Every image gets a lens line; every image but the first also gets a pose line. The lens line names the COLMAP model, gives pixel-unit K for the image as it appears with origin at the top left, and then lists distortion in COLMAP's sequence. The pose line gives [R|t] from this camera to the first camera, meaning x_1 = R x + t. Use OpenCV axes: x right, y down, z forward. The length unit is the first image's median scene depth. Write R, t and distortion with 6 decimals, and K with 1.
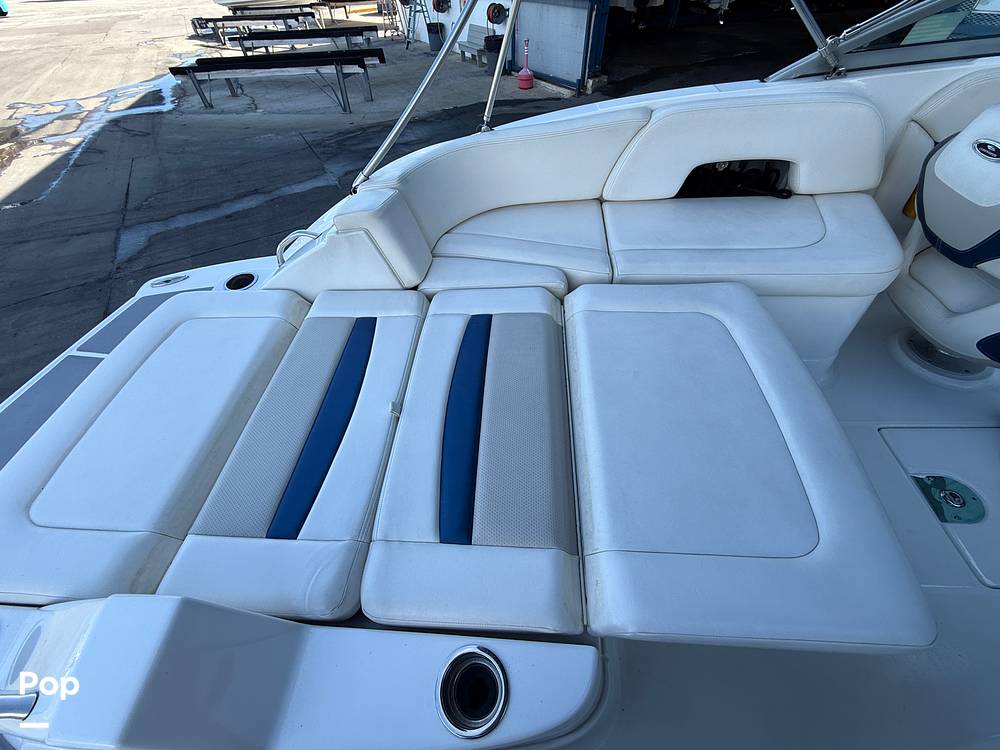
lens RADIAL K [[399.8, 0, 496.9], [0, 399.8, 373.1], [0, 0, 1]] dist [-0.002558, 0.000459]
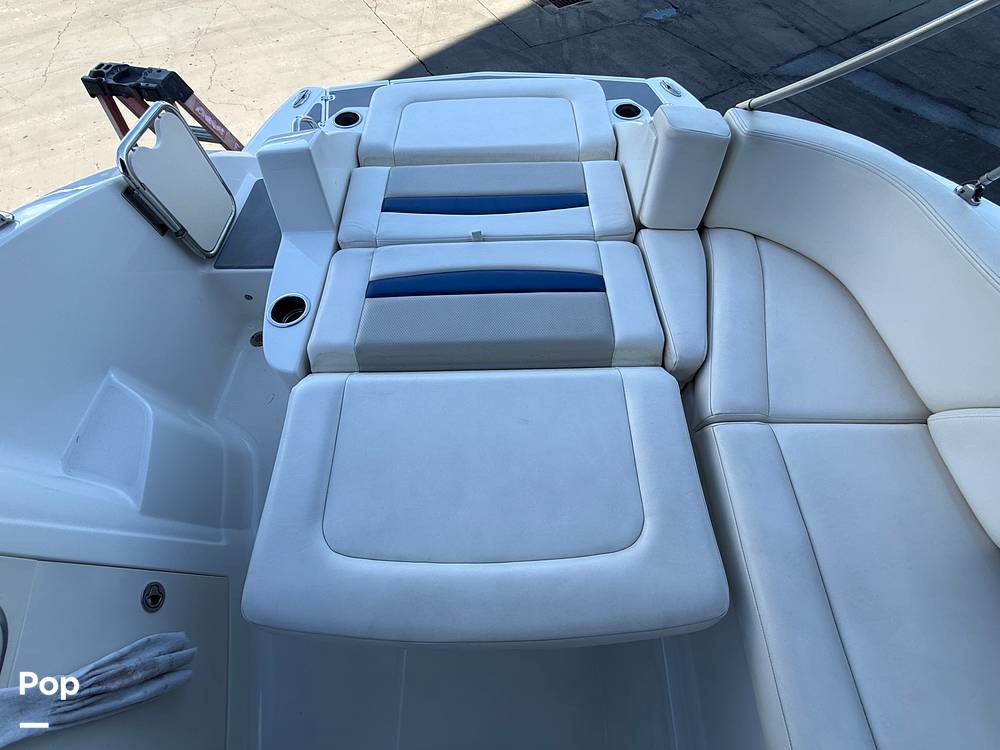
lens RADIAL K [[399.8, 0, 495.7], [0, 399.8, 372.8], [0, 0, 1]] dist [-0.002558, 0.000459]
pose [[0.065223, 0.901865, -0.427067, 0.081770], [-0.742329, 0.329860, 0.583215, -0.066686], [0.666853, 0.278985, 0.690995, 0.037911]]
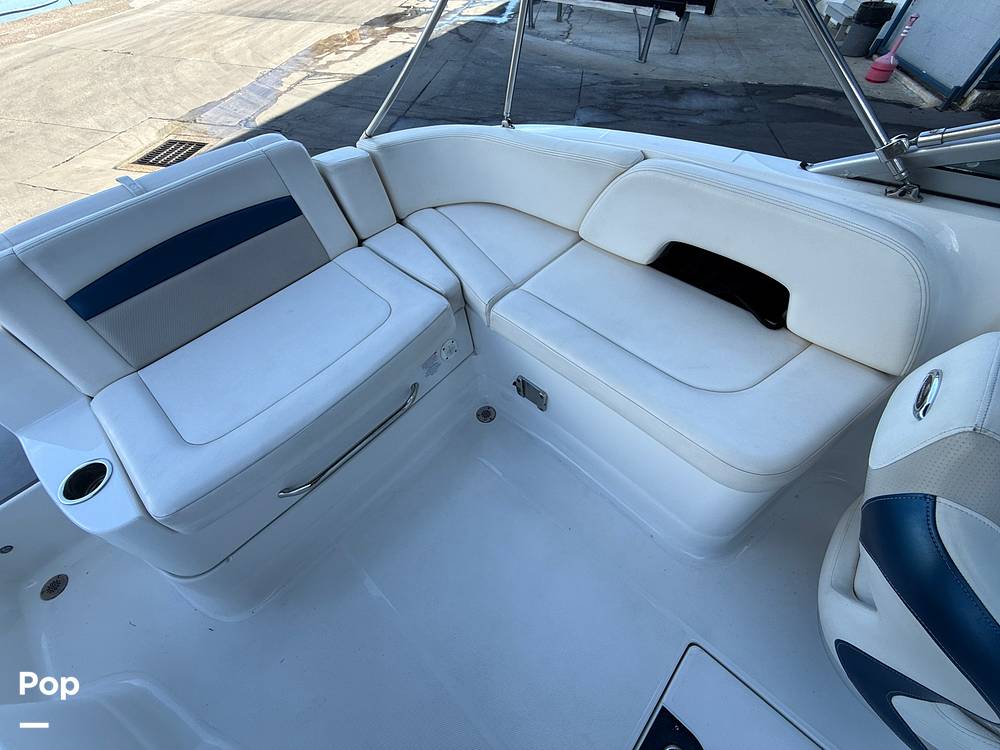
lens RADIAL K [[399.8, 0, 494.6], [0, 399.8, 372.7], [0, 0, 1]] dist [-0.002558, 0.000459]
pose [[0.769372, 0.515293, -0.377545, 0.124623], [-0.477302, 0.856519, 0.196362, -0.050952], [0.424558, 0.029127, 0.904932, 0.020897]]
